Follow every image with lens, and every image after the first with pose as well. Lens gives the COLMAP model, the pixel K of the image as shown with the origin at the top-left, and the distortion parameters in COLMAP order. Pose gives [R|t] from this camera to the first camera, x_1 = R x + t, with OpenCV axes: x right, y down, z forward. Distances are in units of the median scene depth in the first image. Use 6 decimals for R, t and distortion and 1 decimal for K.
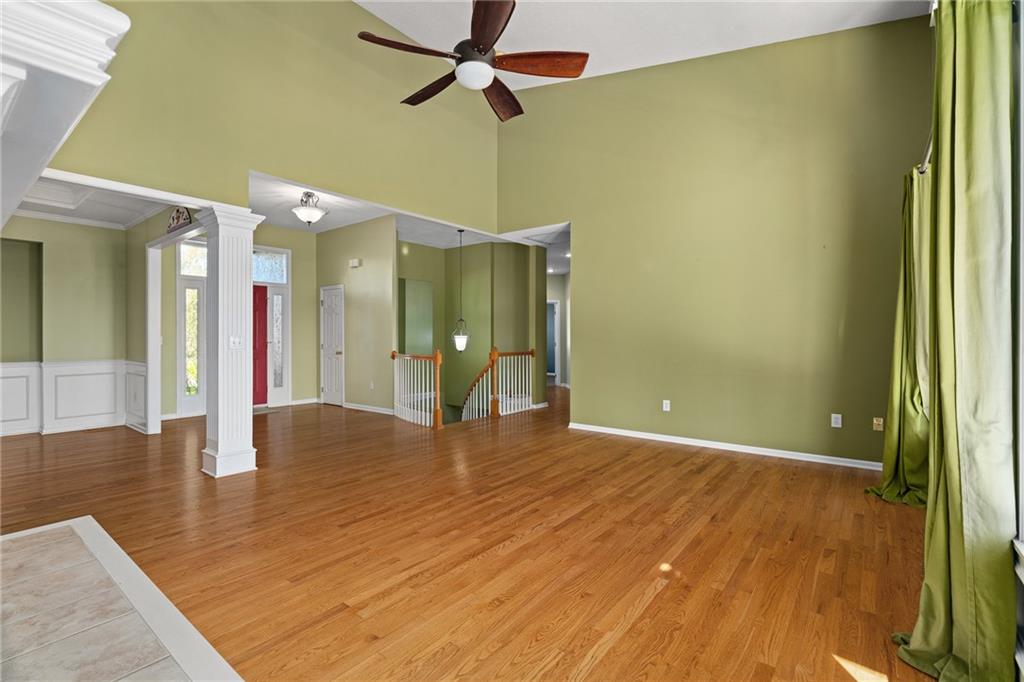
lens RADIAL K [[467.6, 0, 509.8], [0, 467.6, 337.6], [0, 0, 1]] dist [-0.003630, -0.000027]
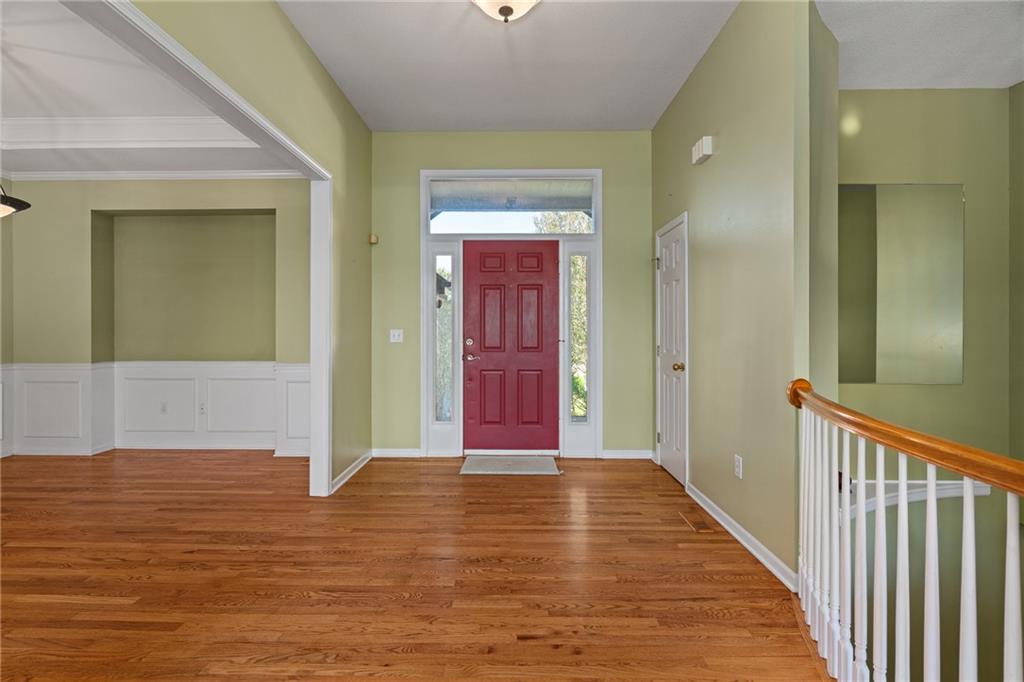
lens RADIAL K [[467.6, 0, 504.8], [0, 467.6, 332.0], [0, 0, 1]] dist [-0.003630, -0.000027]
pose [[0.610863, 0.003482, -0.791728, -0.111316], [-0.002601, 0.999994, 0.002391, -0.001552], [0.791732, 0.000599, 0.610869, 0.586964]]
